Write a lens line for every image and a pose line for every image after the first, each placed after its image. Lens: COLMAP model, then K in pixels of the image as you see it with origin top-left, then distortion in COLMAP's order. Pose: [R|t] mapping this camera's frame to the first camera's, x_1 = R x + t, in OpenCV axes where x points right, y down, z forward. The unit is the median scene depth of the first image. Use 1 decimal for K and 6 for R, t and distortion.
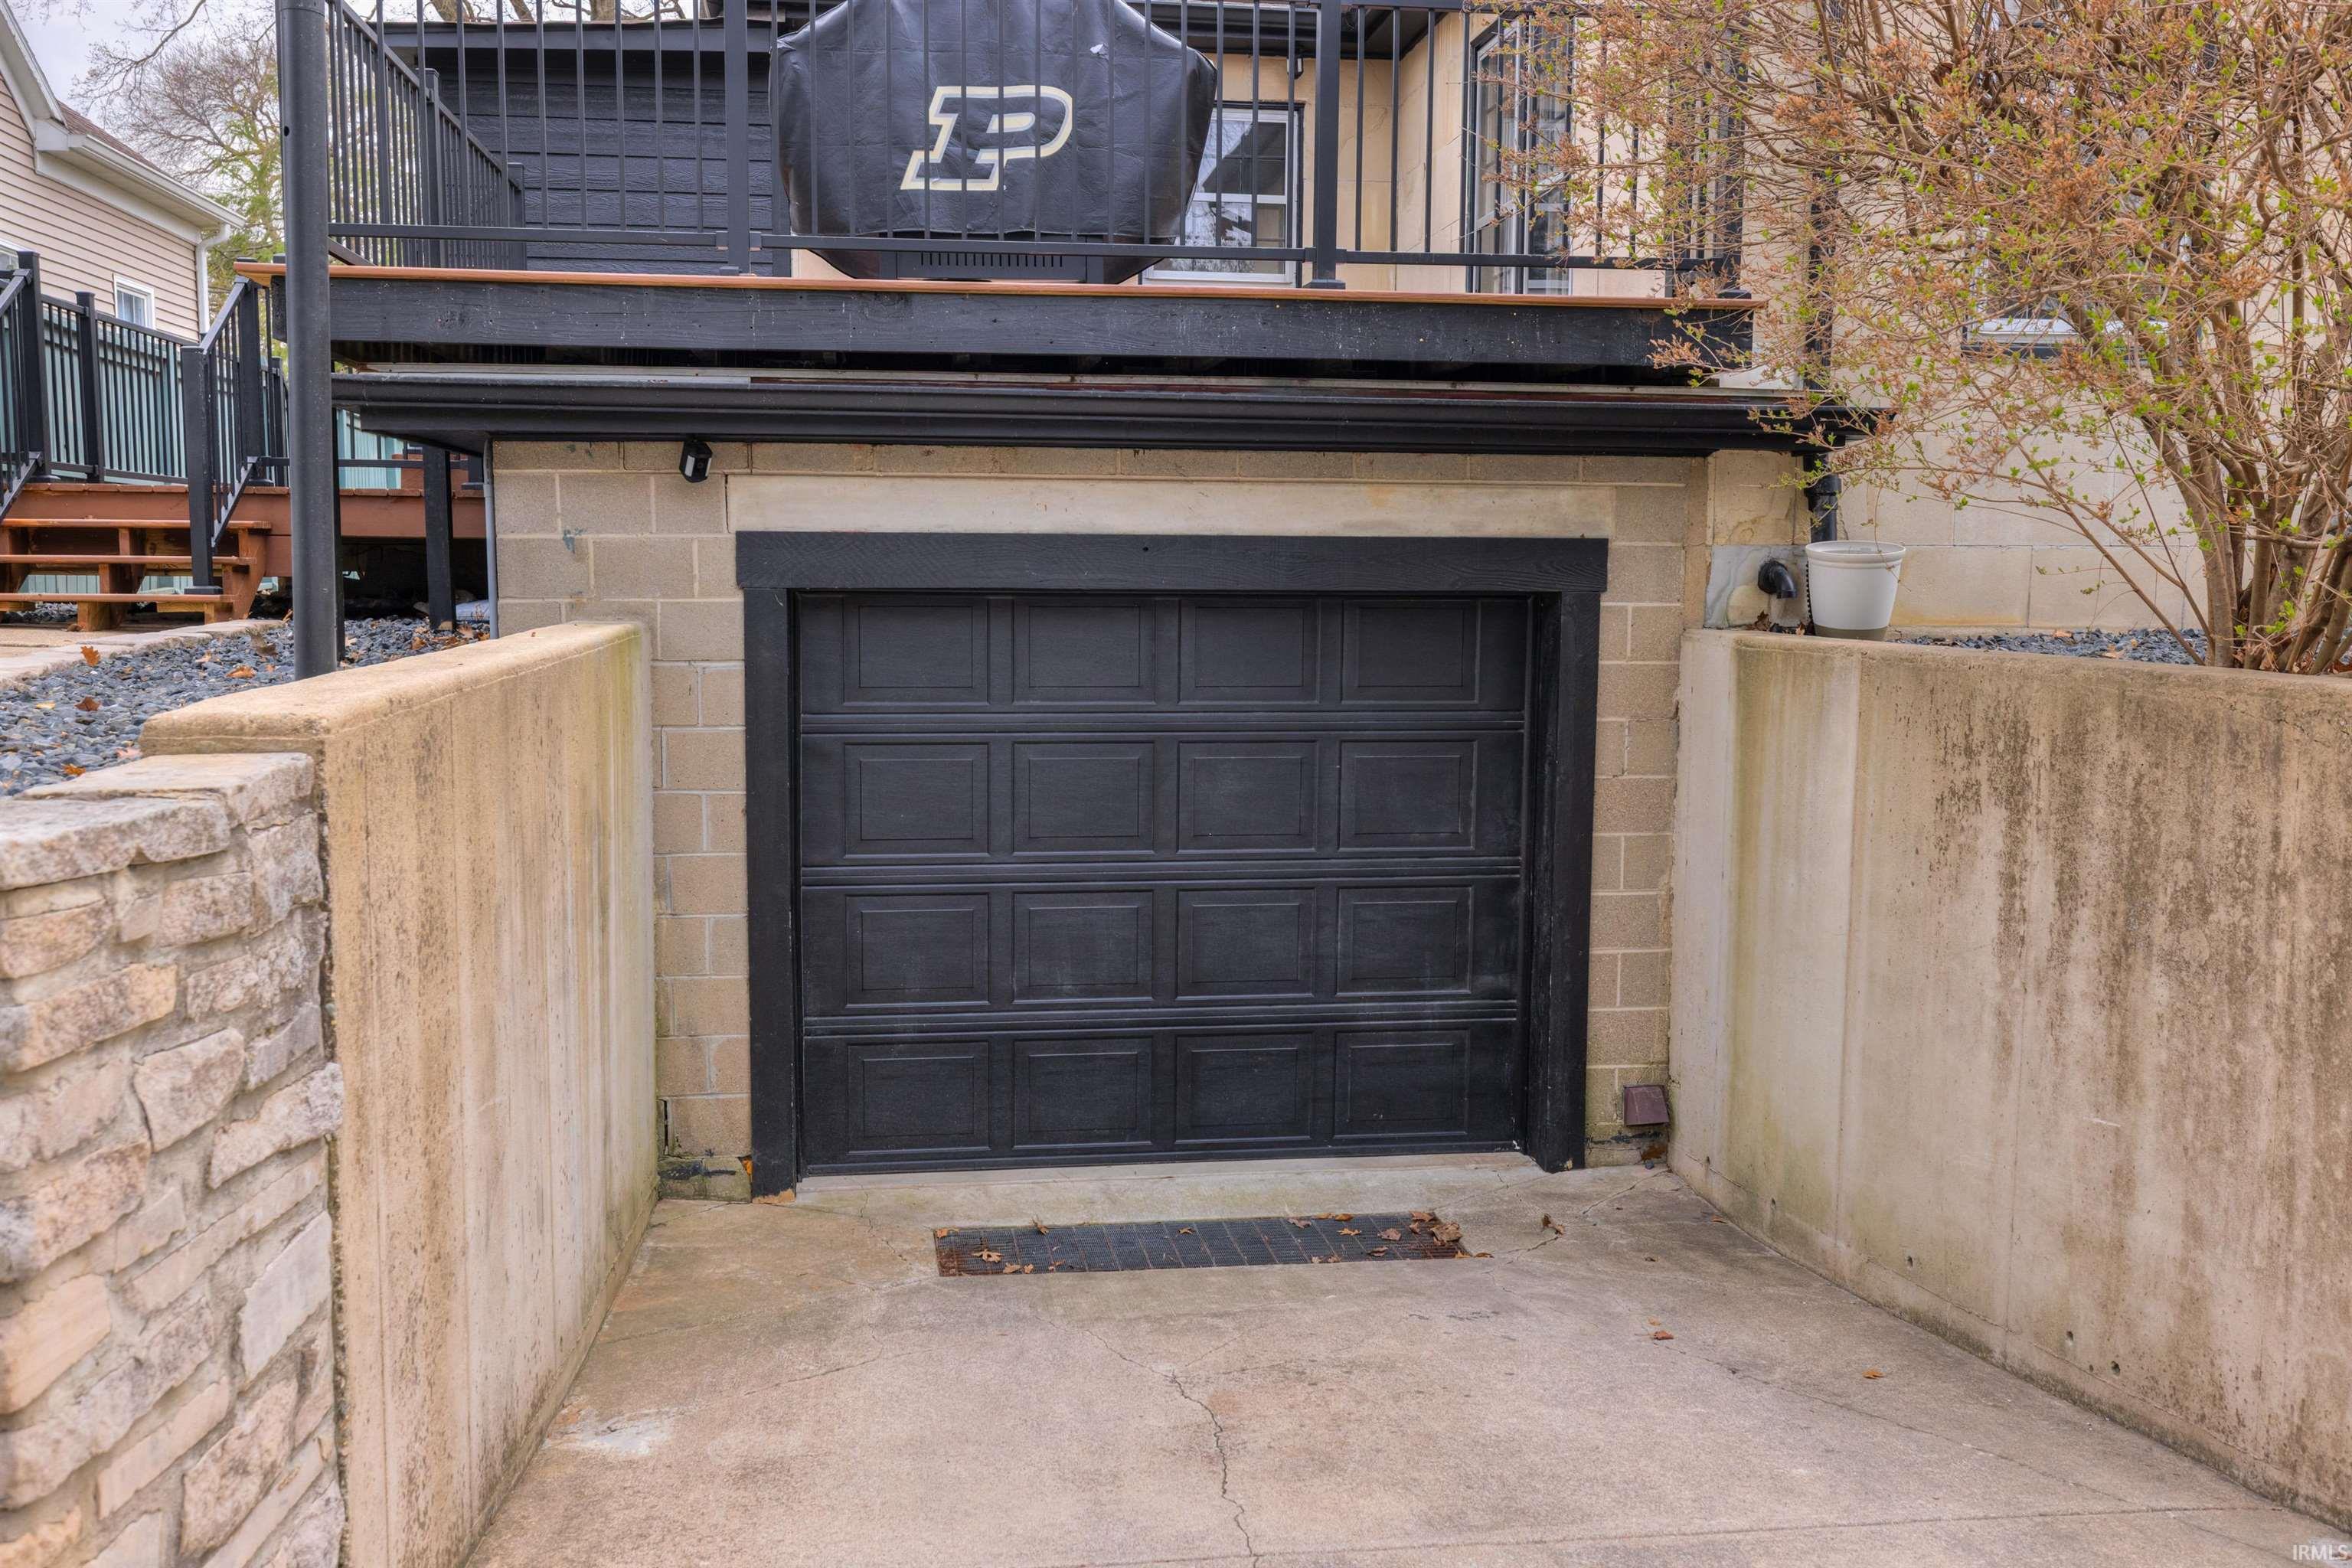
lens RADIAL K [[2006.7, 0, 1176.0], [0, 2006.7, 784.0], [0, 0, 1]] dist [0.014440, 0.006646]
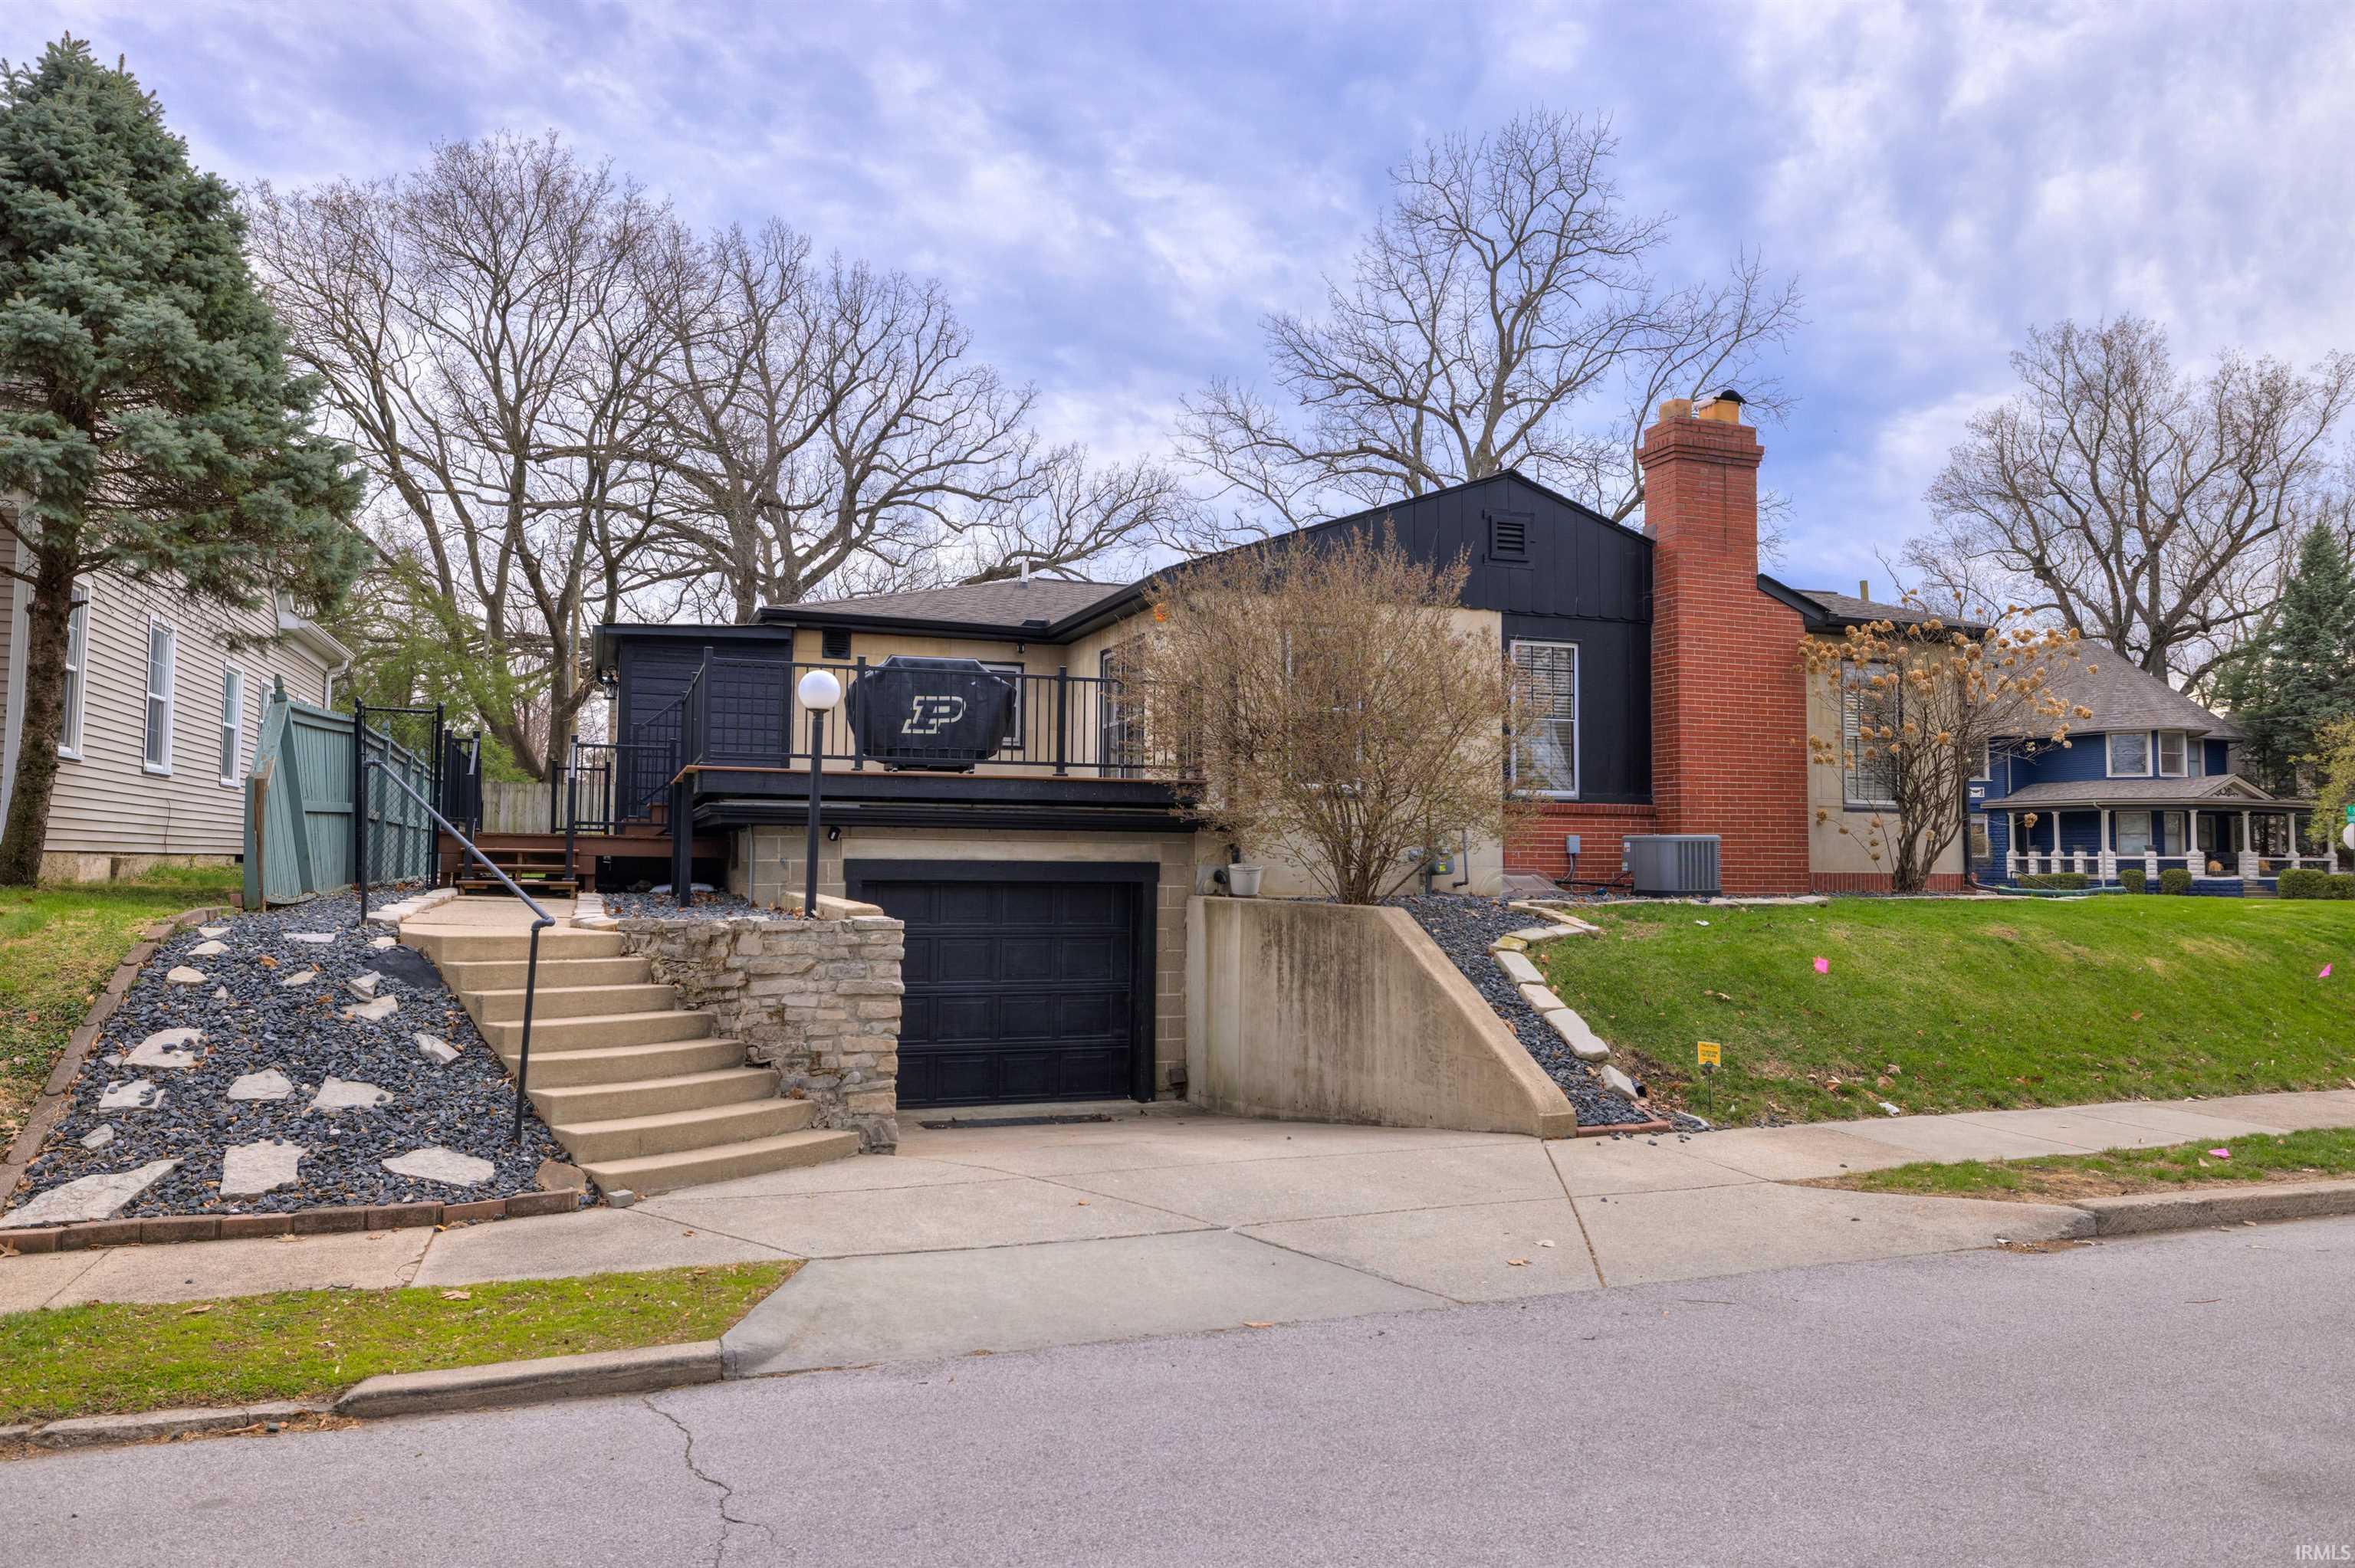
lens RADIAL K [[1488.1, 0, 1177.5], [0, 1488.1, 784.0], [0, 0, 1]] dist [0.002129, -0.000009]
pose [[0.975774, 0.015578, 0.218224, -0.217002], [0.019298, 0.987445, -0.156778, 0.096136], [-0.217926, 0.157191, 0.963223, -1.030477]]
